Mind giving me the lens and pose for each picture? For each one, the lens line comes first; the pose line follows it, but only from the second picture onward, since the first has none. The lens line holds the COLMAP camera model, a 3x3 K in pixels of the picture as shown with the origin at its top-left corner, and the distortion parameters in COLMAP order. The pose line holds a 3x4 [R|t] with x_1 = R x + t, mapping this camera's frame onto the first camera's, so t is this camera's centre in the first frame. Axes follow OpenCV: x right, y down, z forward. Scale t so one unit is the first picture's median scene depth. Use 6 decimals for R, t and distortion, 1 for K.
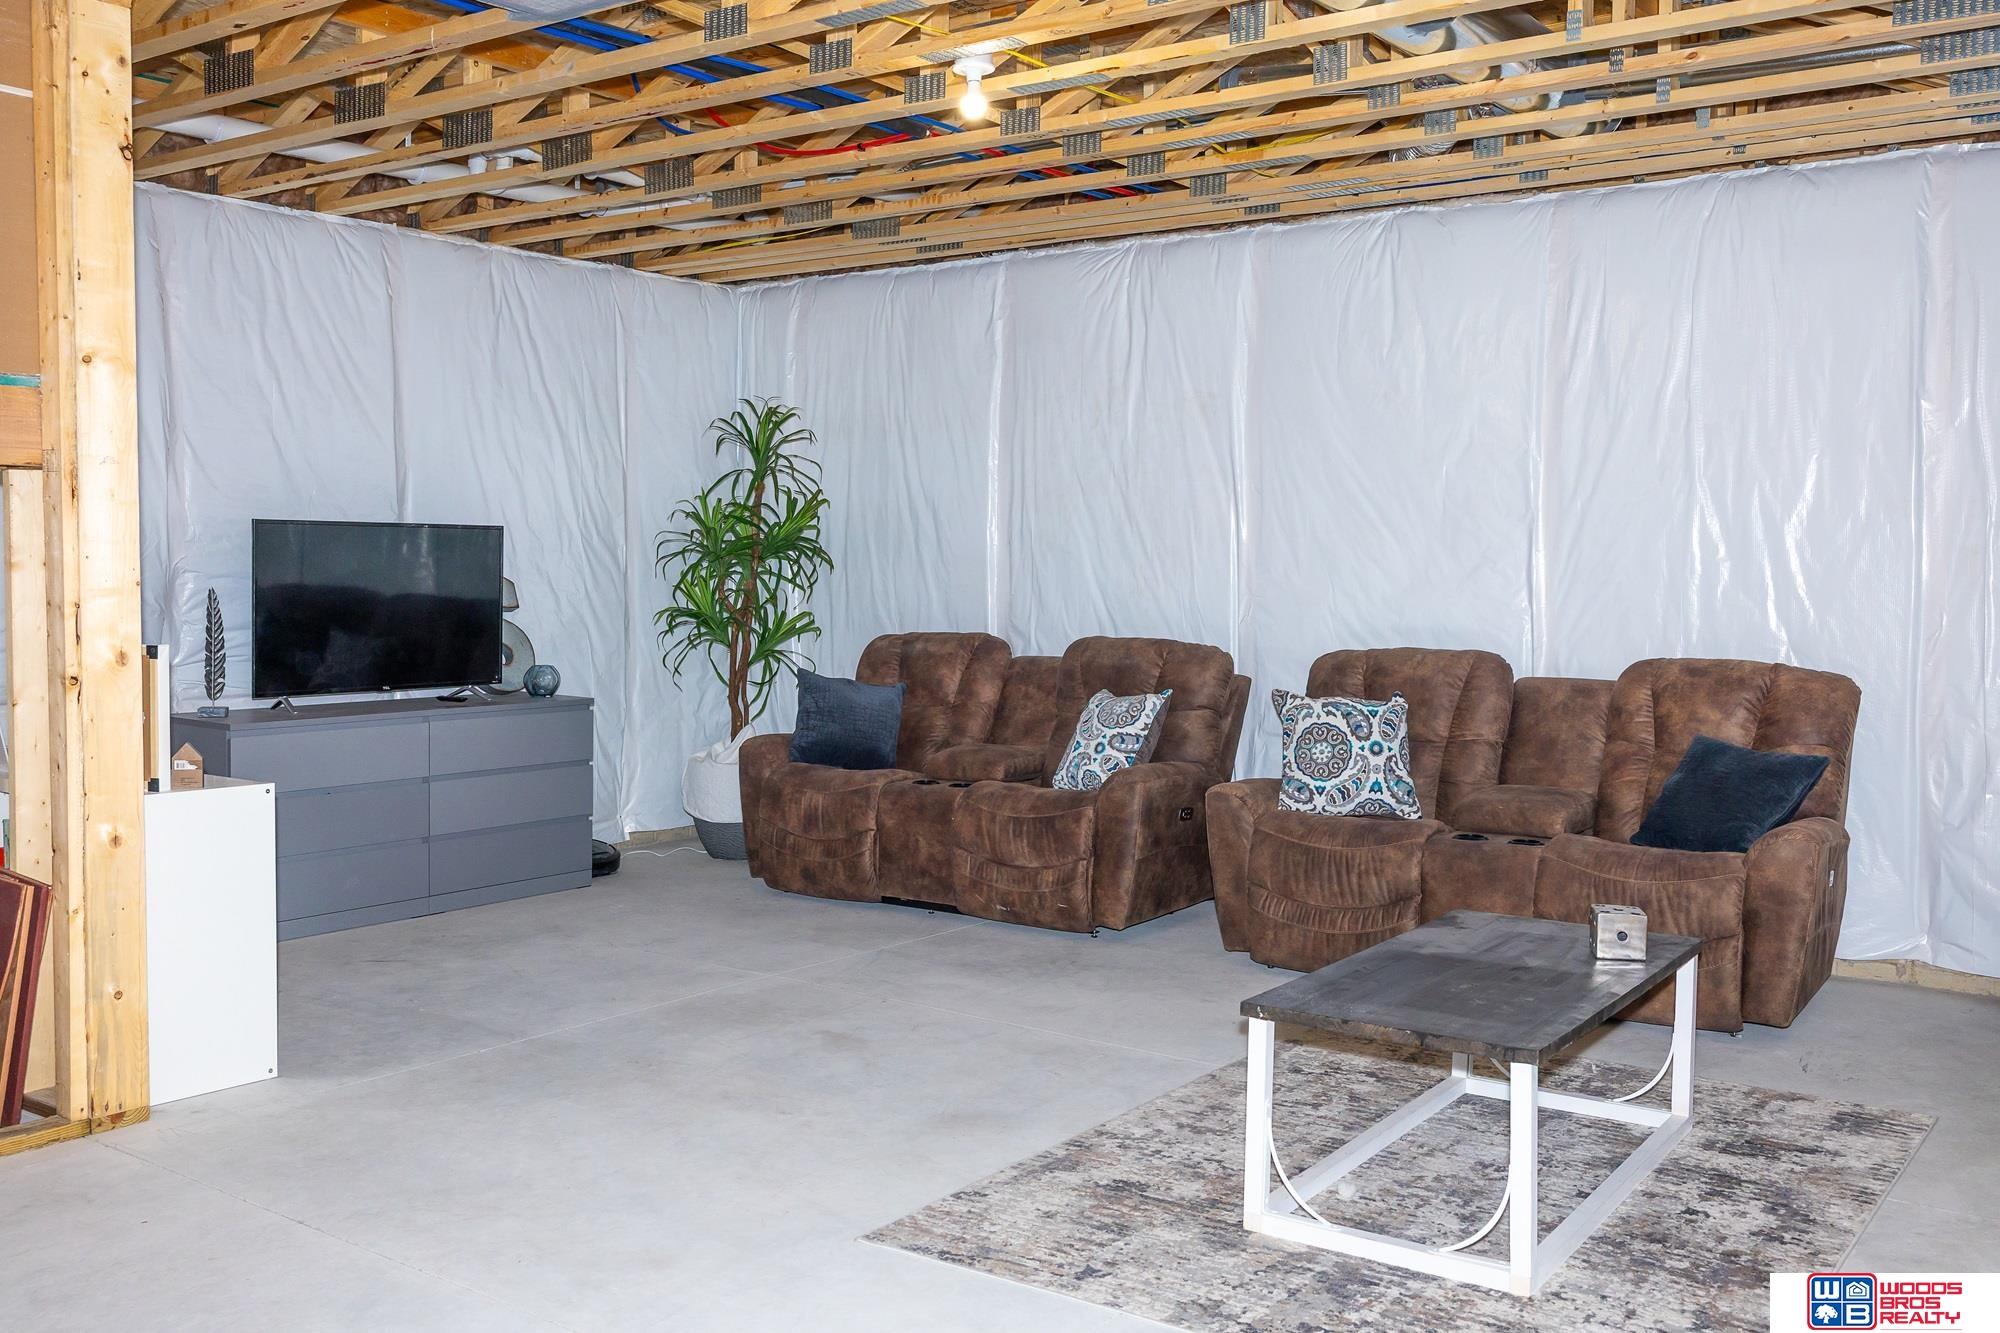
lens RADIAL K [[1792.2, 0, 1000.0], [0, 1792.2, 666.5], [0, 0, 1]] dist [-0.004093, 0.002276]
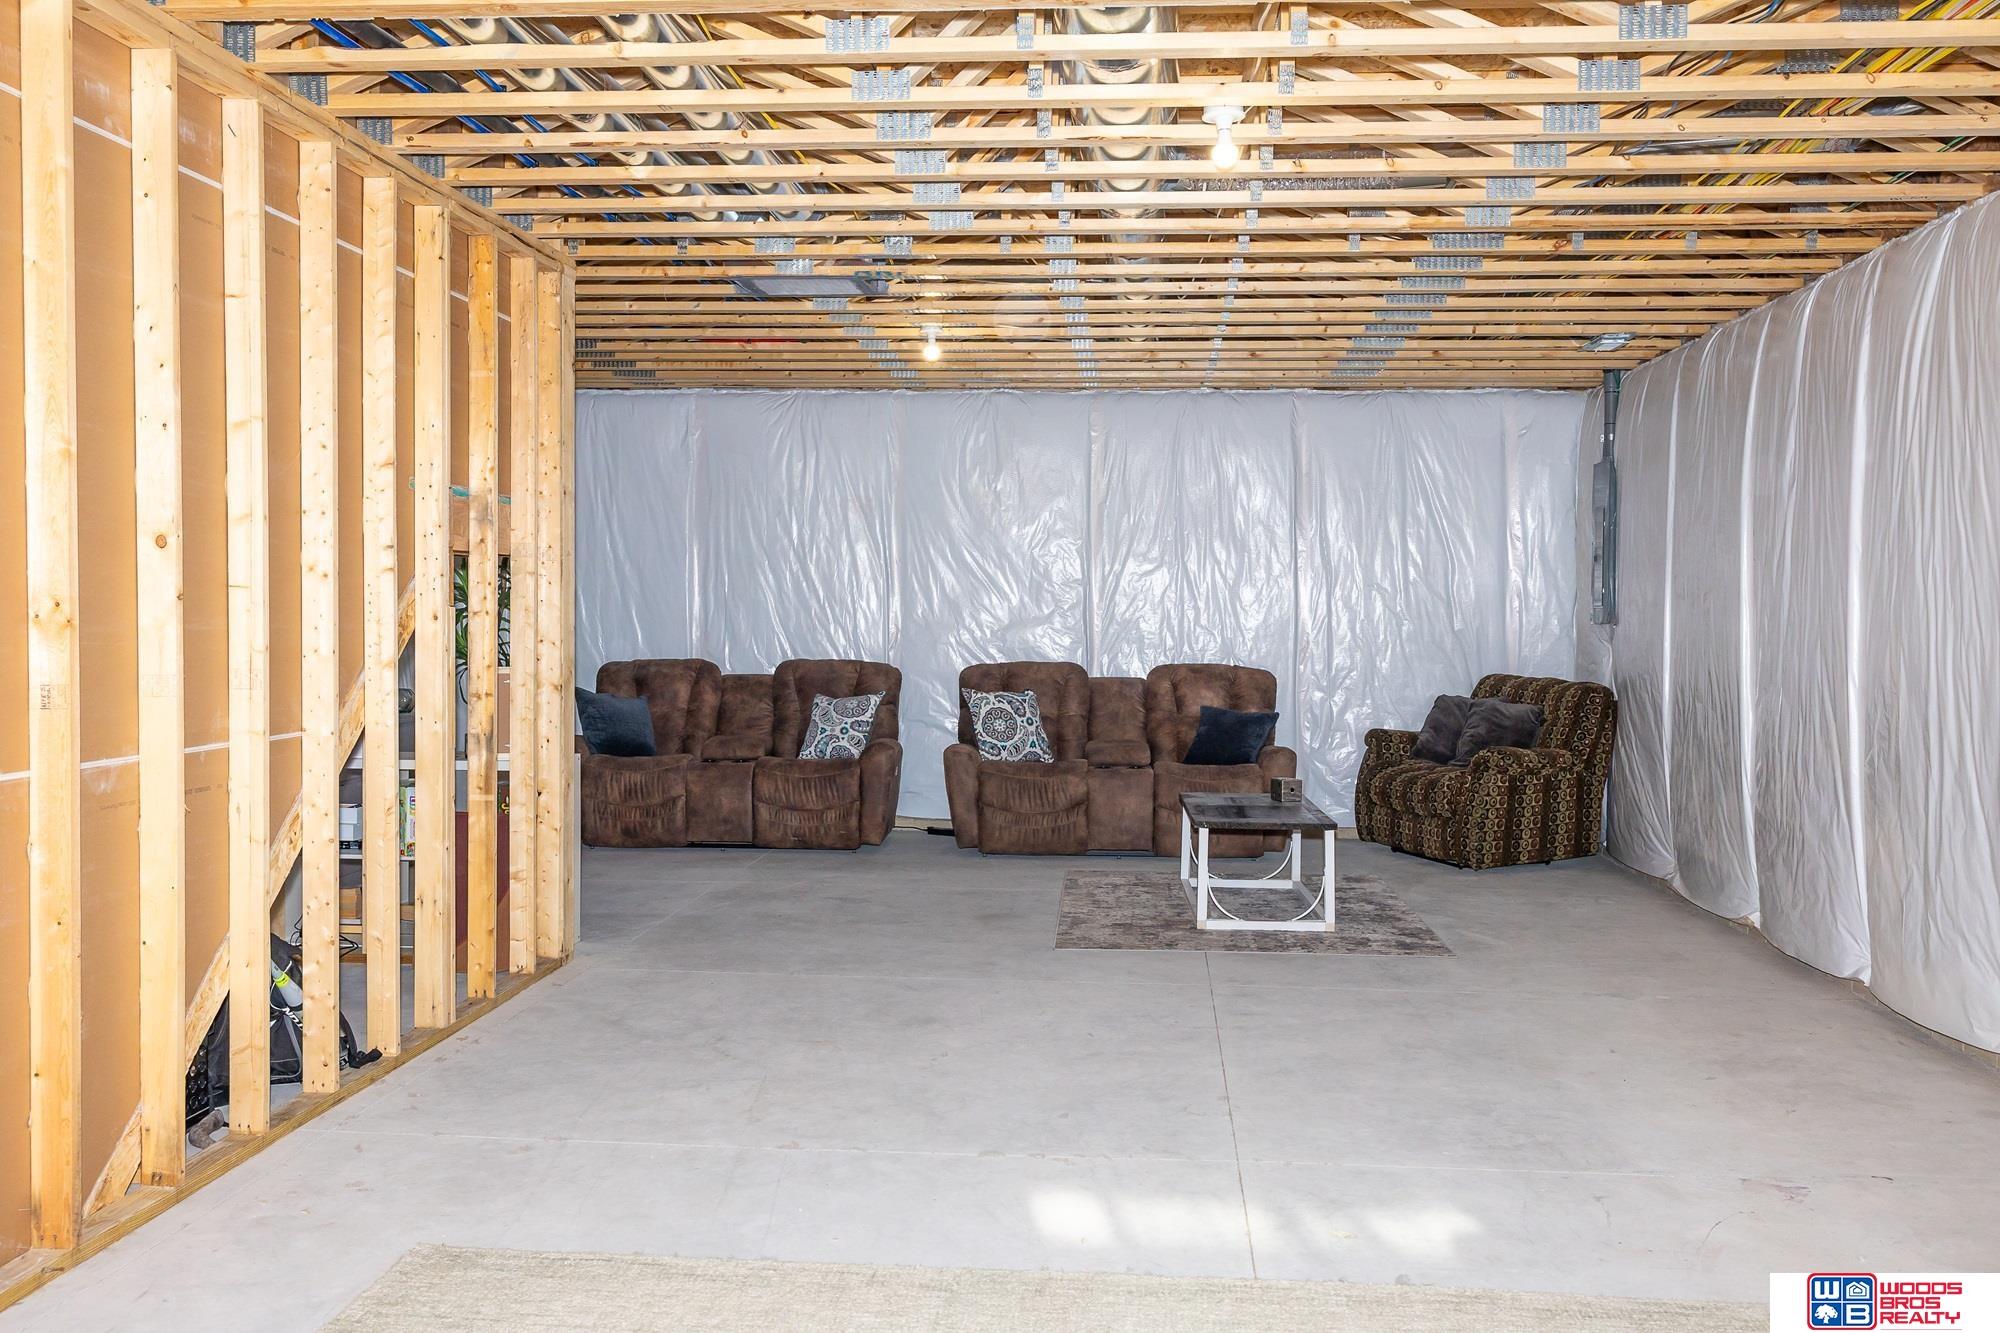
lens RADIAL K [[1792.2, 0, 1000.0], [0, 1792.2, 666.5], [0, 0, 1]] dist [-0.004093, 0.002276]
pose [[0.857938, -0.020060, 0.513362, -0.612590], [0.028274, 0.999567, -0.008192, 0.006771], [-0.512975, 0.021543, 0.858133, -0.384251]]
